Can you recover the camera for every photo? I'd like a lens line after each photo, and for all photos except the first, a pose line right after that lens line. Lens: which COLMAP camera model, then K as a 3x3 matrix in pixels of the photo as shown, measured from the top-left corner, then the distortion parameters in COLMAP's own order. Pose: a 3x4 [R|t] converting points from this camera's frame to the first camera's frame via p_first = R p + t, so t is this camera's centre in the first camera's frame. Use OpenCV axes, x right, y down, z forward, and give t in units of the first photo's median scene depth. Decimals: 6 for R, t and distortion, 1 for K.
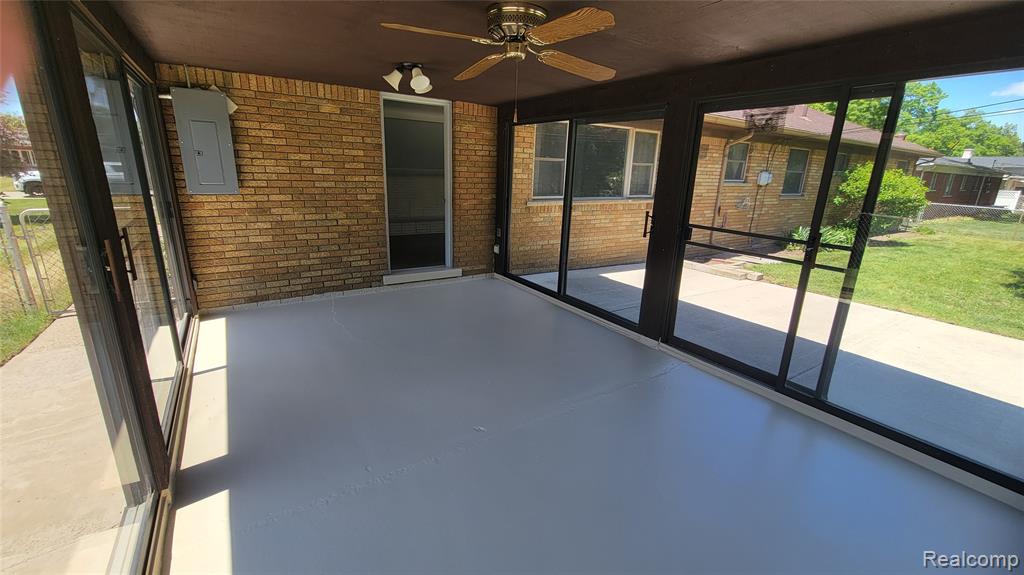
lens RADIAL K [[417.8, 0, 502.4], [0, 417.8, 287.9], [0, 0, 1]] dist [0.000300, -0.002369]
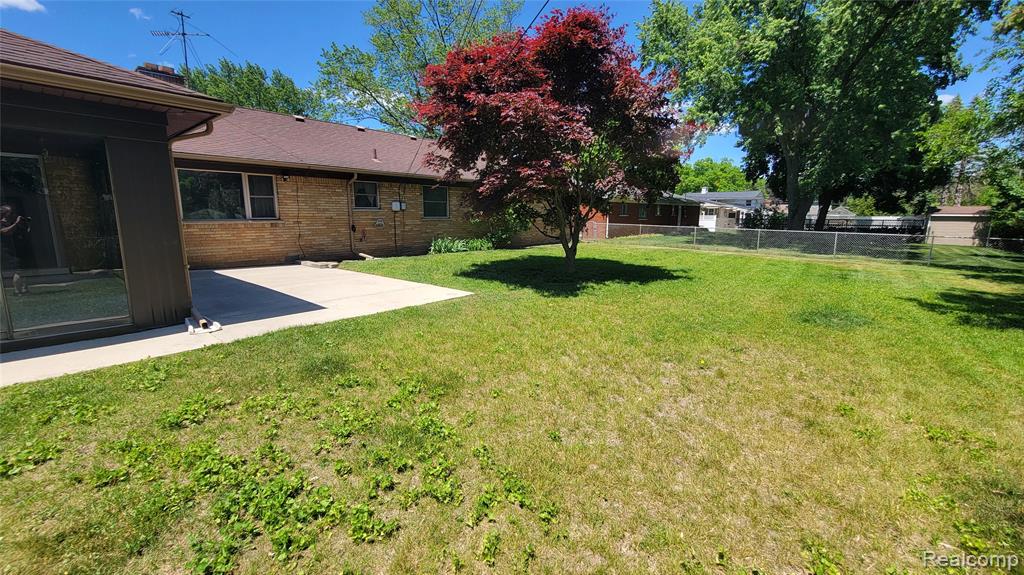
lens RADIAL K [[417.8, 0, 511.3], [0, 417.8, 292.0], [0, 0, 1]] dist [0.000300, -0.002369]
pose [[0.960593, -0.078142, 0.266750, 1.677709], [0.101233, 0.992113, -0.073920, 0.509254], [-0.258870, 0.098011, 0.960927, -1.315044]]
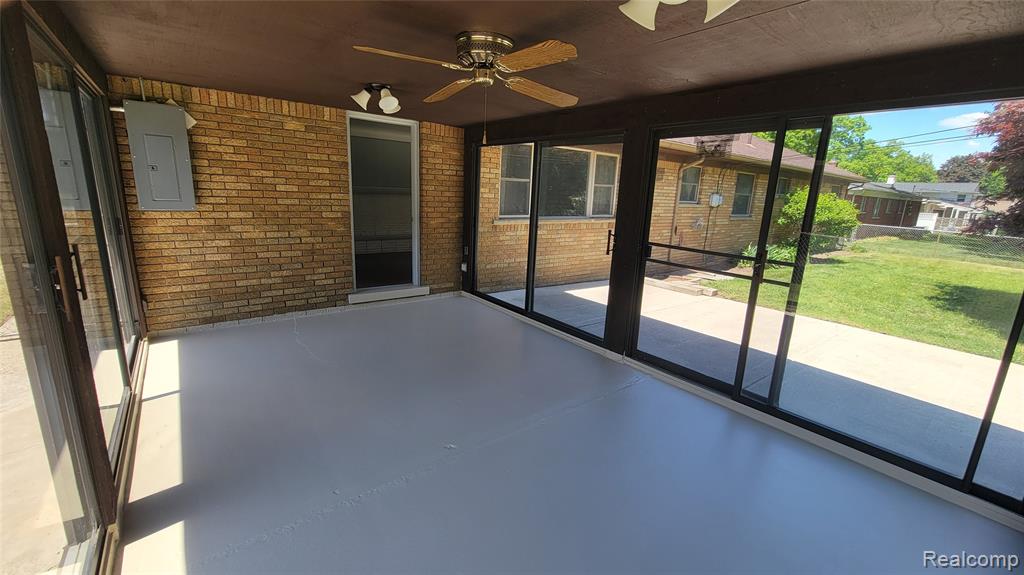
lens RADIAL K [[417.8, 0, 504.1], [0, 417.8, 289.3], [0, 0, 1]] dist [0.000300, -0.002369]
pose [[0.996345, -0.008171, 0.085023, -0.006209], [0.011639, 0.999117, -0.040367, 0.003568], [-0.084619, 0.041209, 0.995561, -0.012002]]
